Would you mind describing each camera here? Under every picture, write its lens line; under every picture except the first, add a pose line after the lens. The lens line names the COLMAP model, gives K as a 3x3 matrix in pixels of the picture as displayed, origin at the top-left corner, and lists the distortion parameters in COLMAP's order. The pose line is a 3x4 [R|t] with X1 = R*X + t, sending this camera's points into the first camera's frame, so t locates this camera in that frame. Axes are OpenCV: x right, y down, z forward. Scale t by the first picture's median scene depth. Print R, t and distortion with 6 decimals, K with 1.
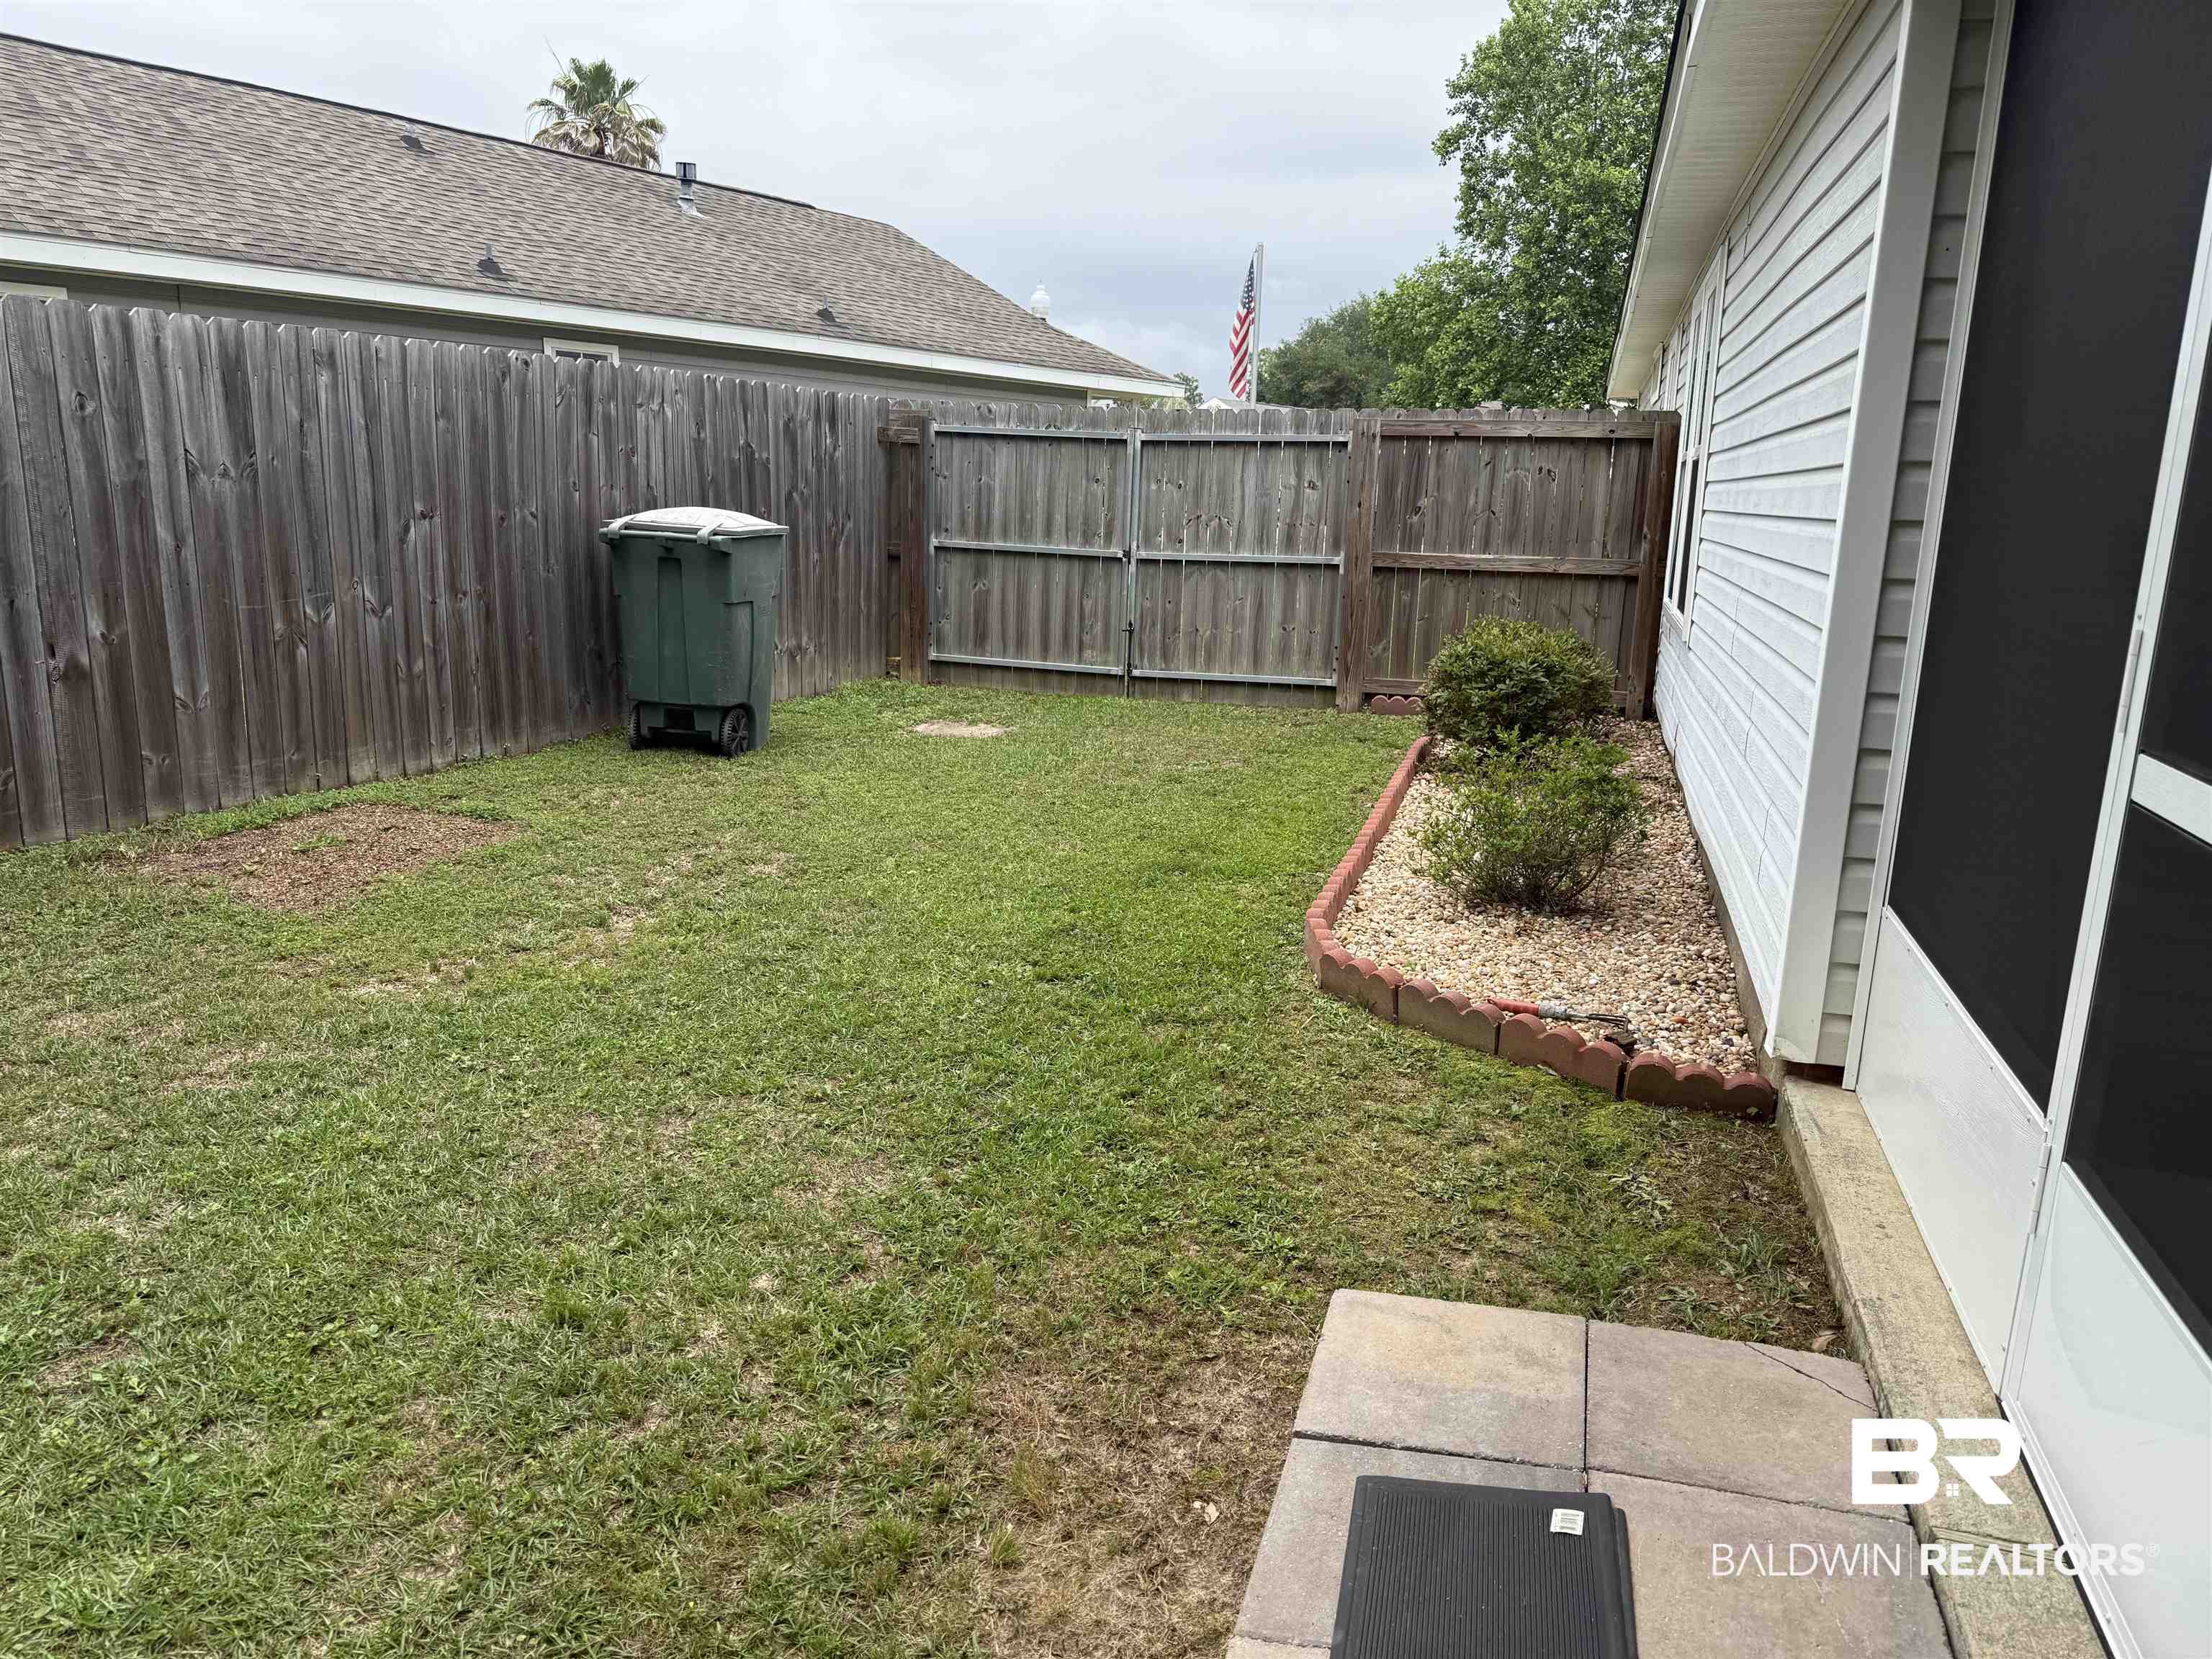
lens RADIAL K [[1553.7, 0, 1098.5], [0, 1553.7, 820.5], [0, 0, 1]] dist [0.071462, -0.094911]
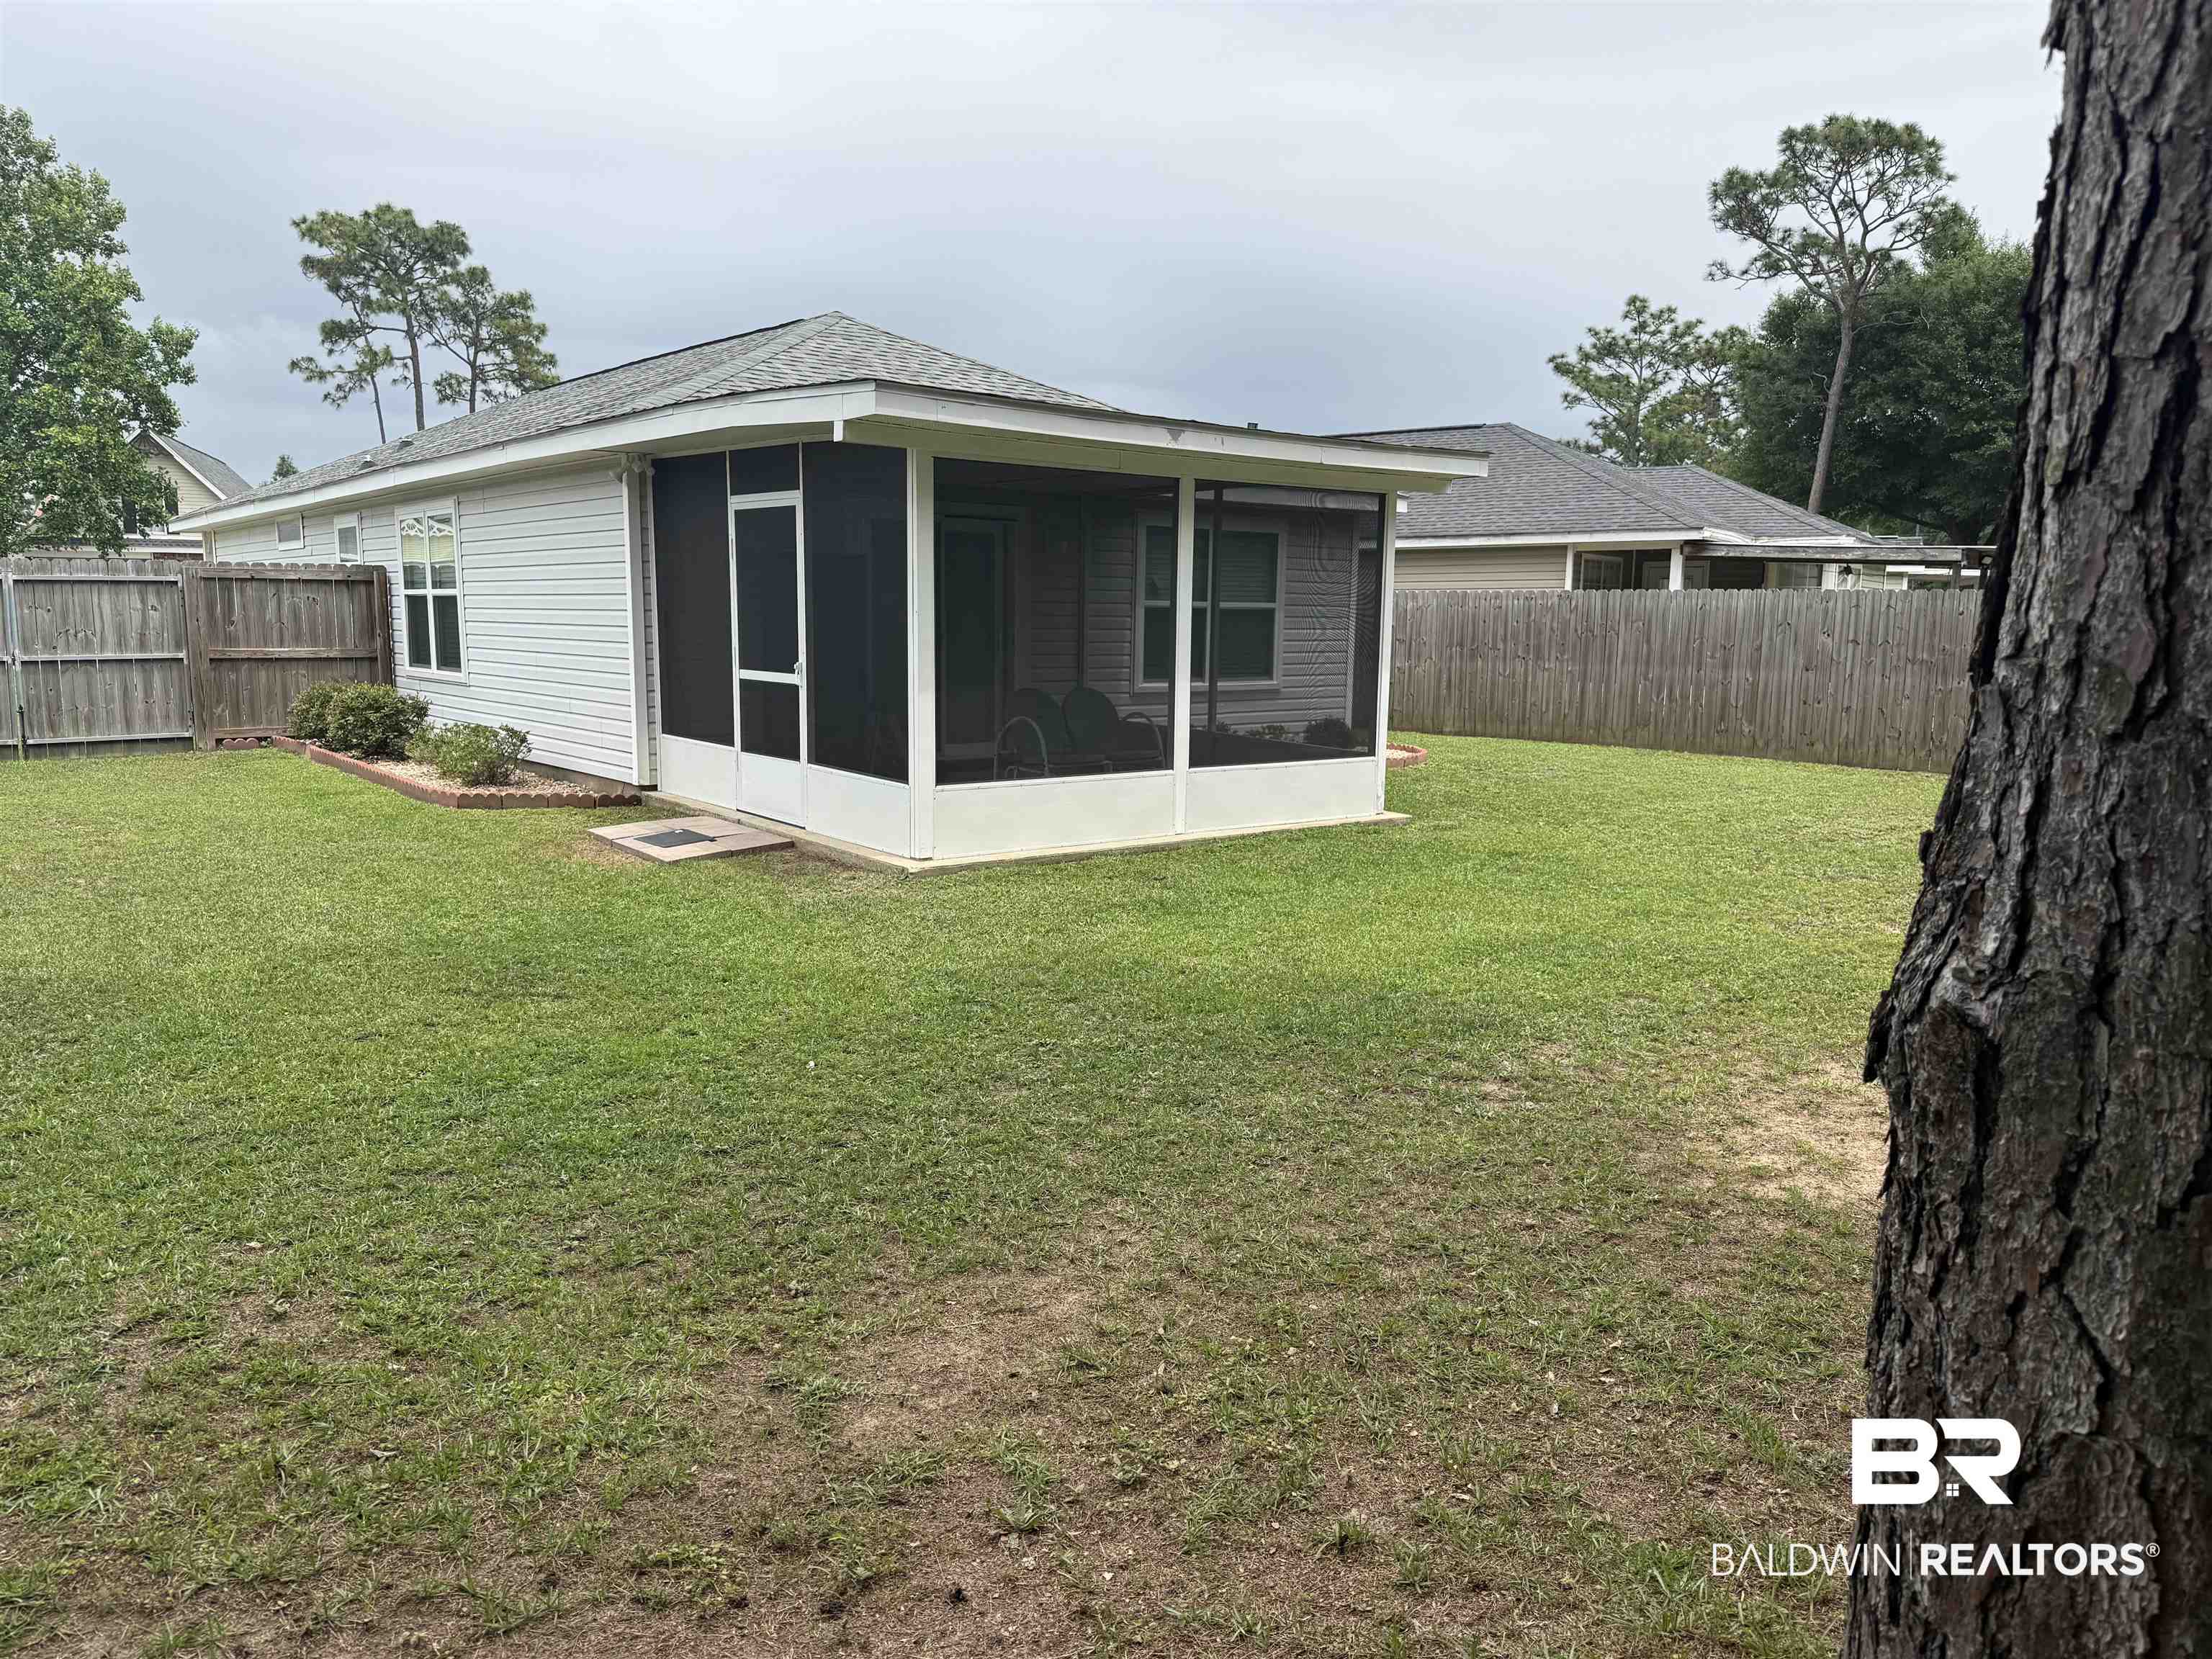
lens RADIAL K [[1553.7, 0, 1106.1], [0, 1553.7, 830.2], [0, 0, 1]] dist [0.071462, -0.094911]
pose [[0.552867, -0.134501, 0.822342, -0.641983], [0.180049, 0.982856, 0.039706, 0.106022], [-0.813585, 0.126110, 0.567606, -0.609939]]
